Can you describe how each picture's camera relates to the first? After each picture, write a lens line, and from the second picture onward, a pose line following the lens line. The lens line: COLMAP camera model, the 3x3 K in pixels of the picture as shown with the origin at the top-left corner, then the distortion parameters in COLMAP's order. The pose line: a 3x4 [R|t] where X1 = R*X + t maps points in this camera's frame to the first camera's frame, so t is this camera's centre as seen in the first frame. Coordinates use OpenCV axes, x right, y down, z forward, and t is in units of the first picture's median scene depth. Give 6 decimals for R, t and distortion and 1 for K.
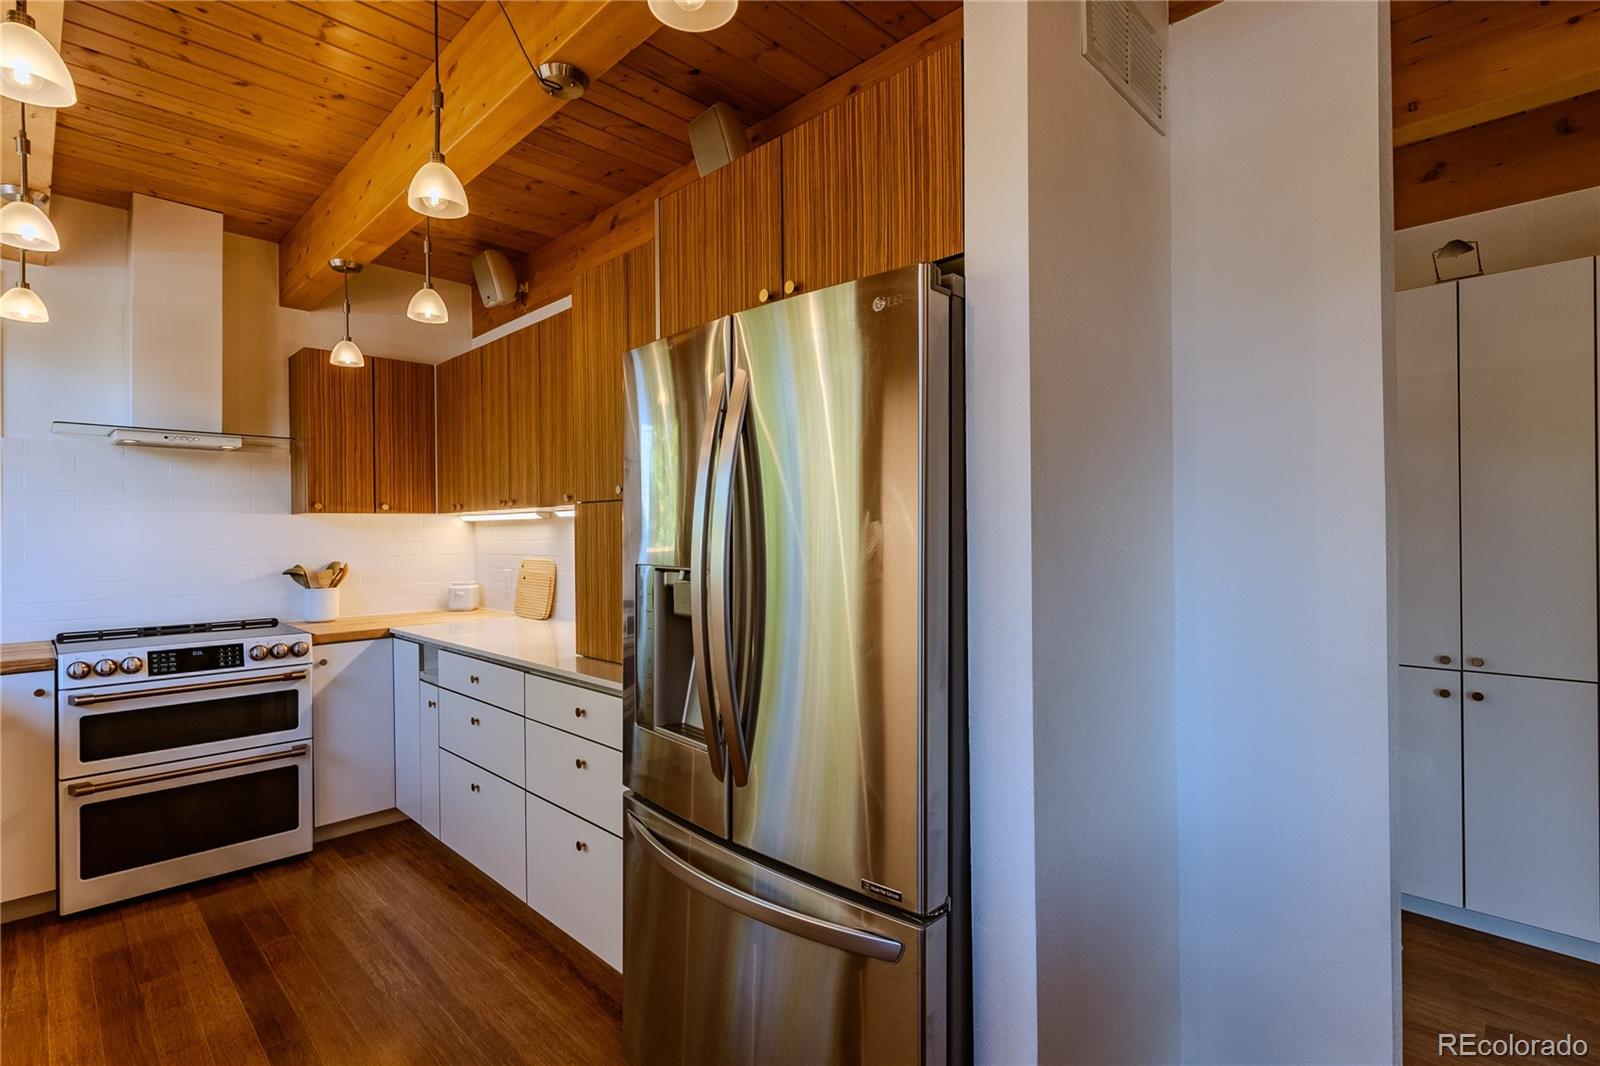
lens RADIAL K [[764.6, 0, 807.0], [0, 764.6, 532.4], [0, 0, 1]] dist [-0.000391, -0.000462]
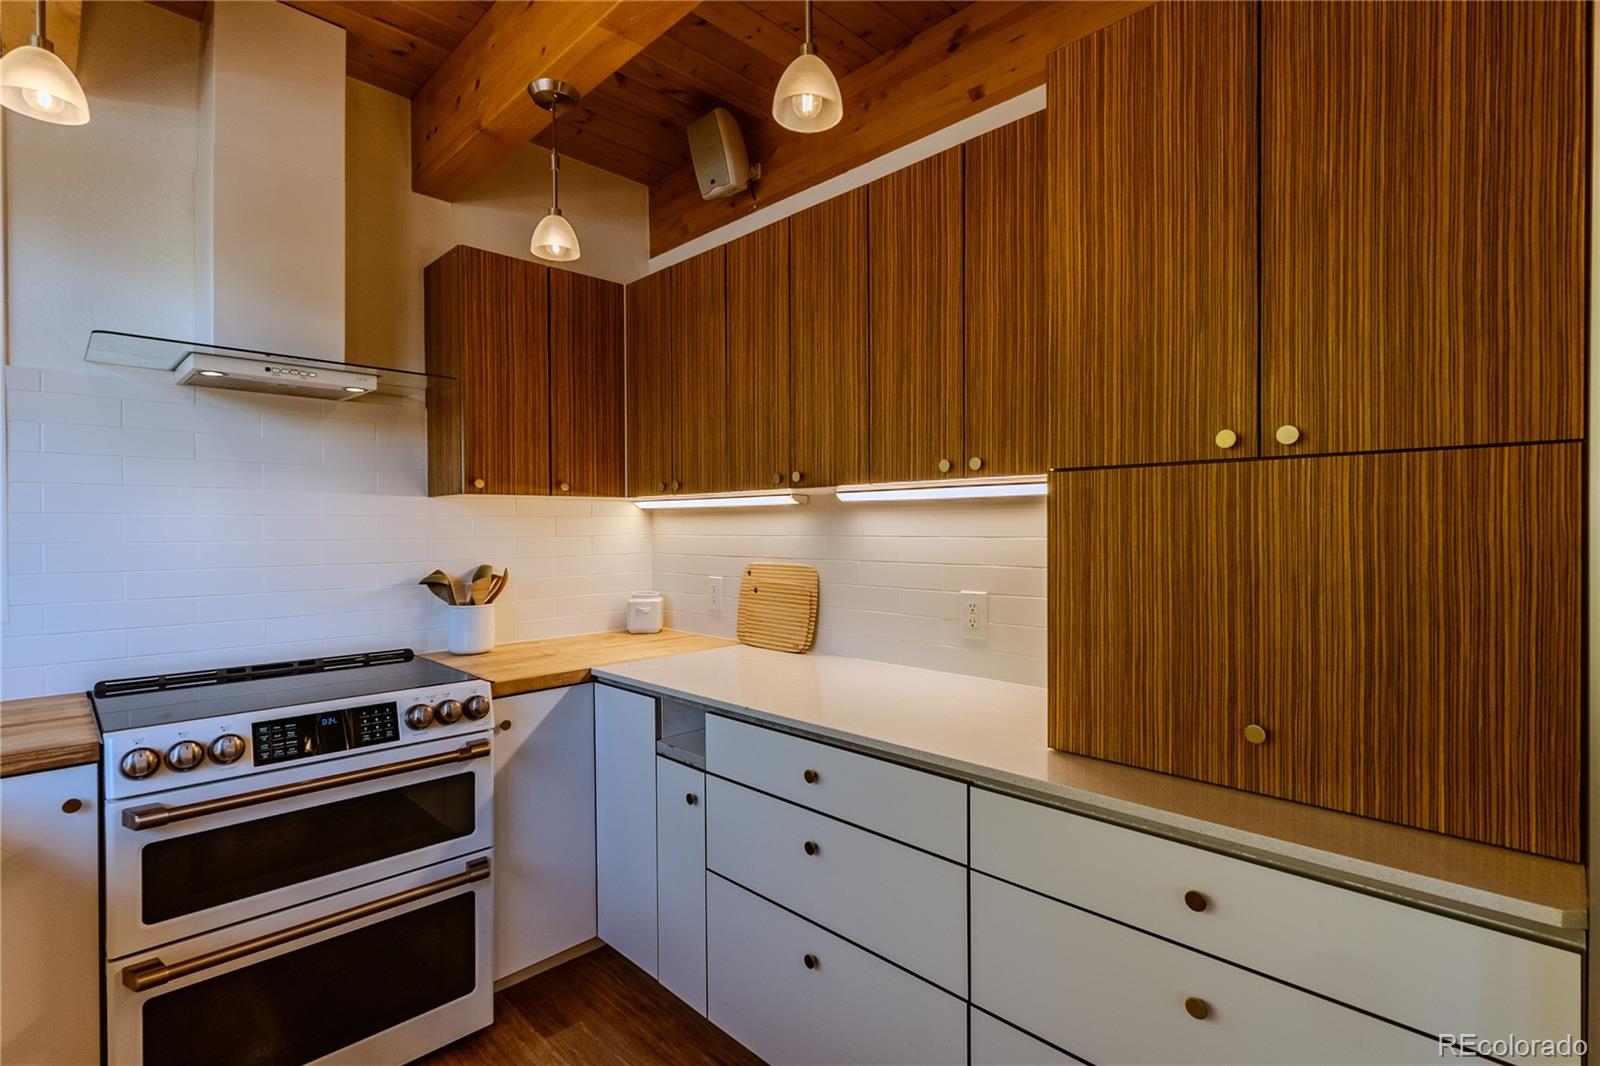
lens RADIAL K [[764.6, 0, 807.4], [0, 764.6, 534.3], [0, 0, 1]] dist [-0.000391, -0.000462]
pose [[0.999930, 0.005717, -0.010347, -0.385990], [-0.005630, 0.999949, 0.008437, 0.002889], [0.010395, -0.008378, 0.999911, 0.374539]]
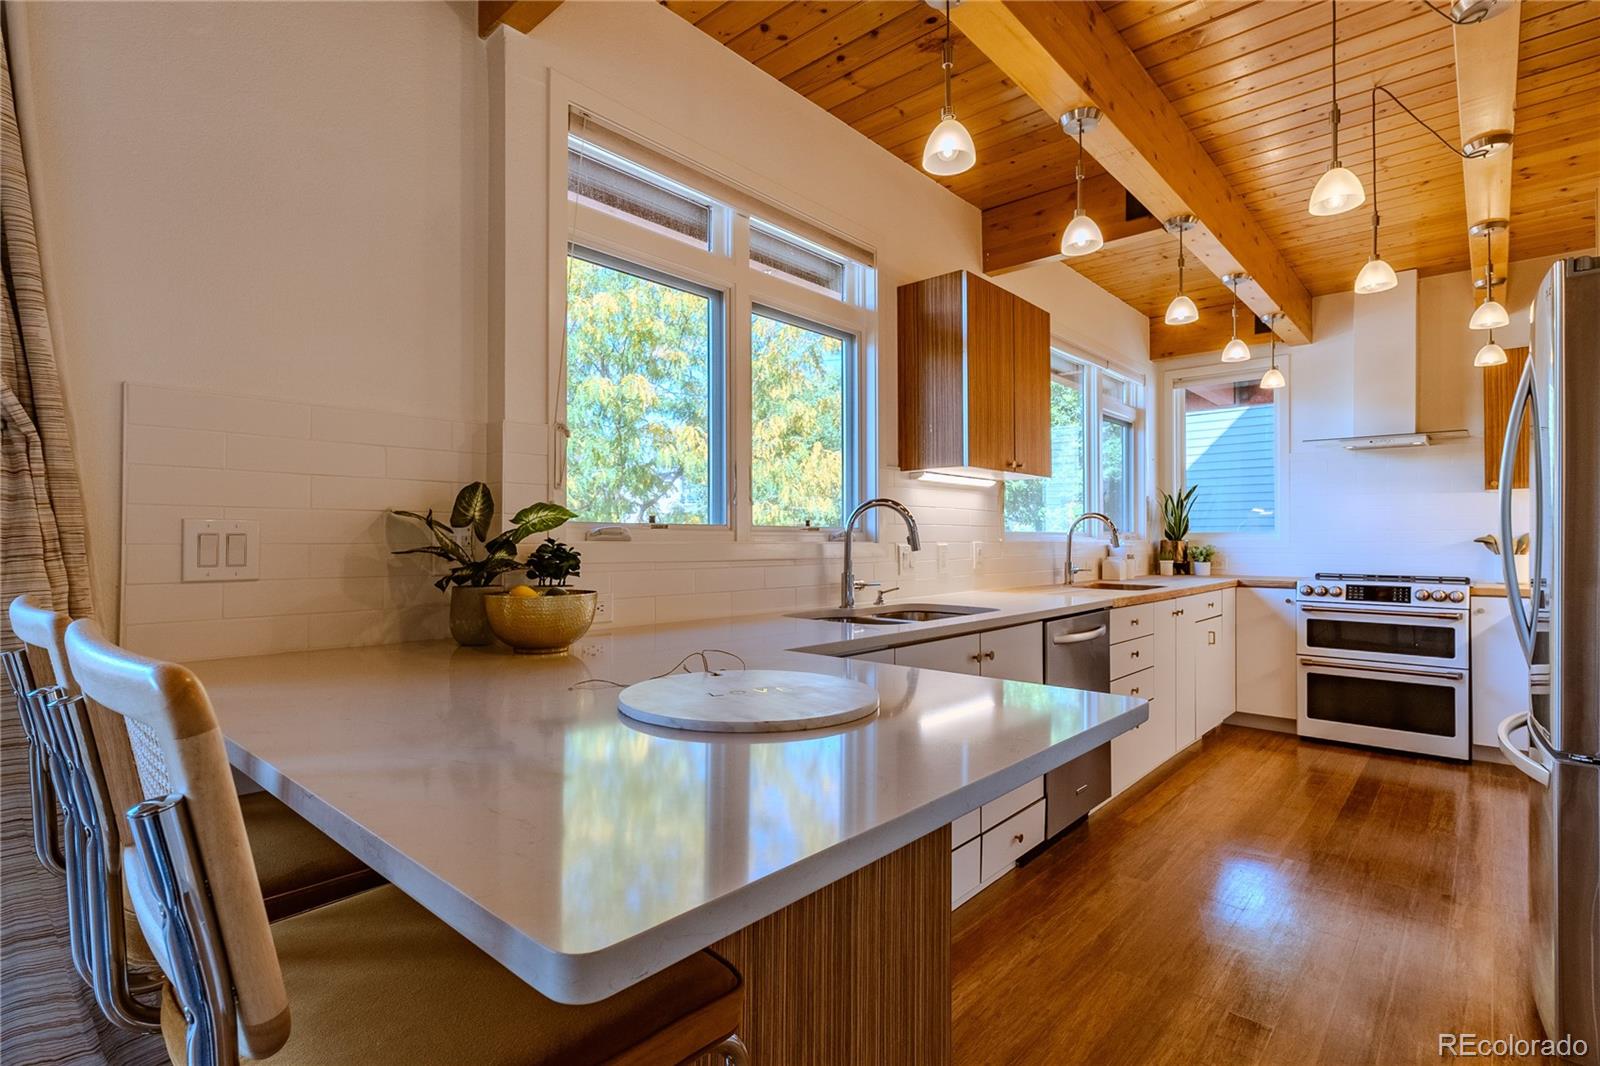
lens RADIAL K [[764.6, 0, 799.8], [0, 764.6, 533.2], [0, 0, 1]] dist [-0.000391, -0.000462]
pose [[0.044289, 0.001598, -0.999017, 0.553566], [-0.002889, 0.999995, 0.001472, 0.048894], [0.999015, 0.002821, 0.044293, -0.144061]]
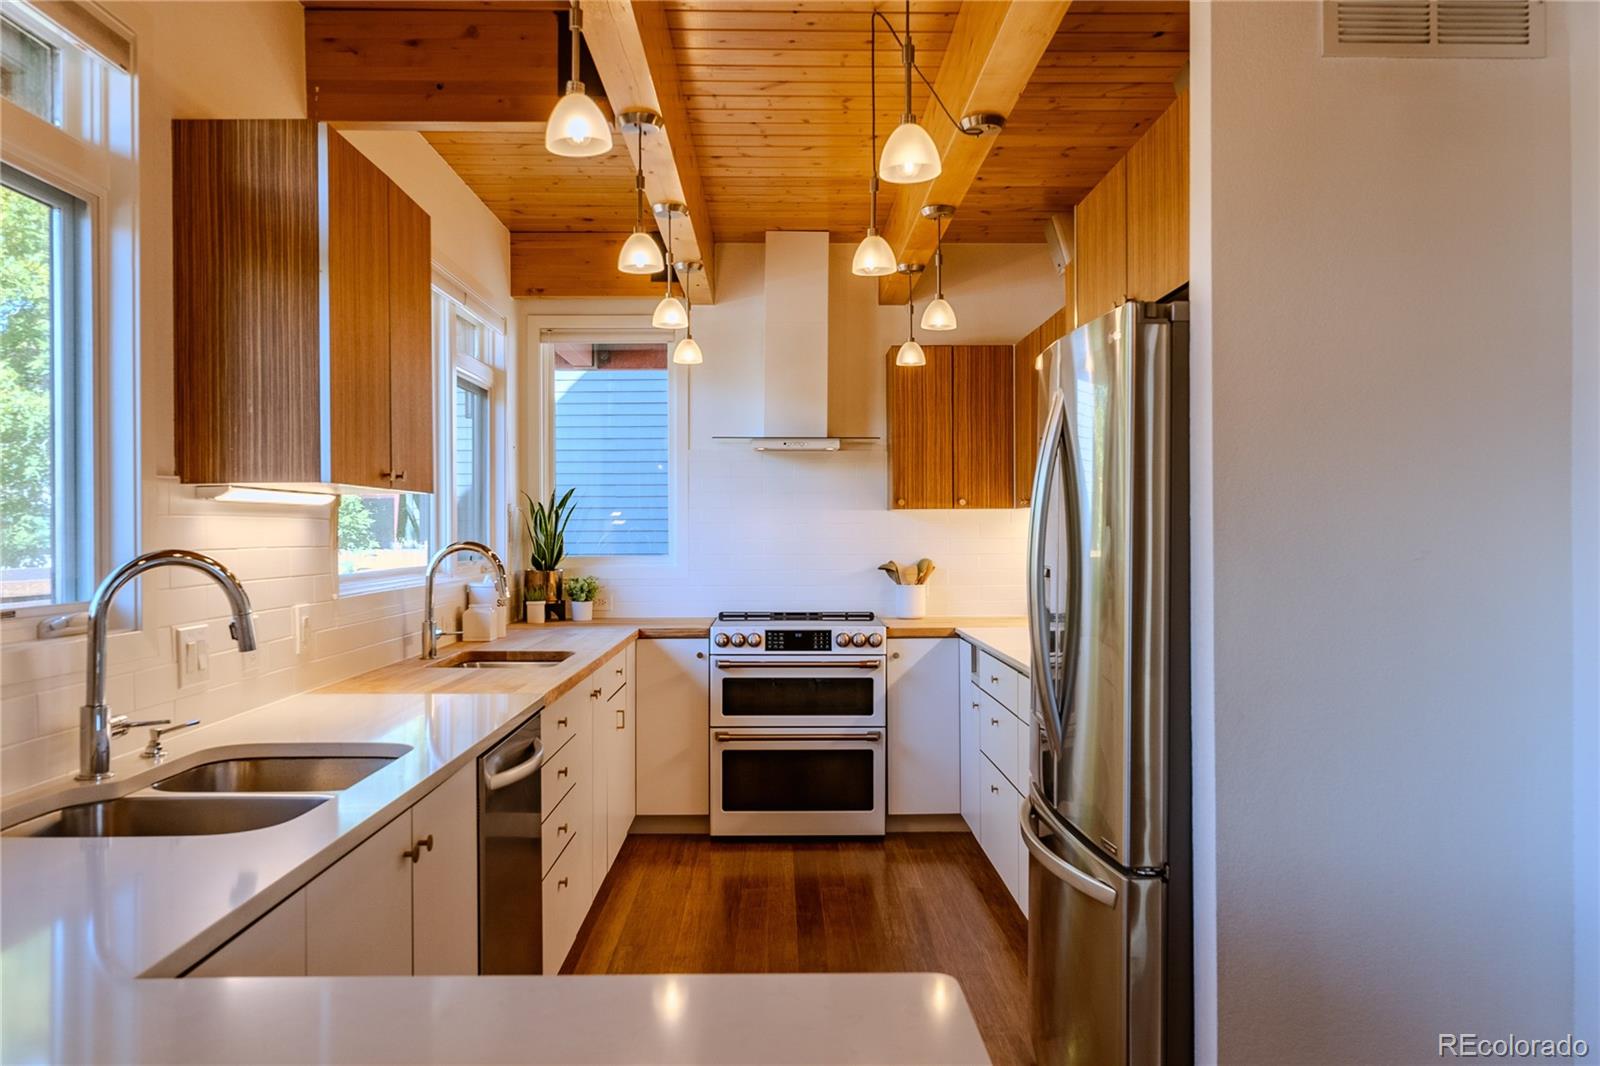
lens RADIAL K [[1199.9, 0, 794.5], [0, 1199.9, 532.2], [0, 0, 1]] dist [-0.004813, 0.000024]
pose [[0.712287, 0.008621, -0.701835, 0.411913], [-0.005098, 0.999962, 0.007109, -0.006518], [0.701870, -0.001486, 0.712304, -0.250136]]
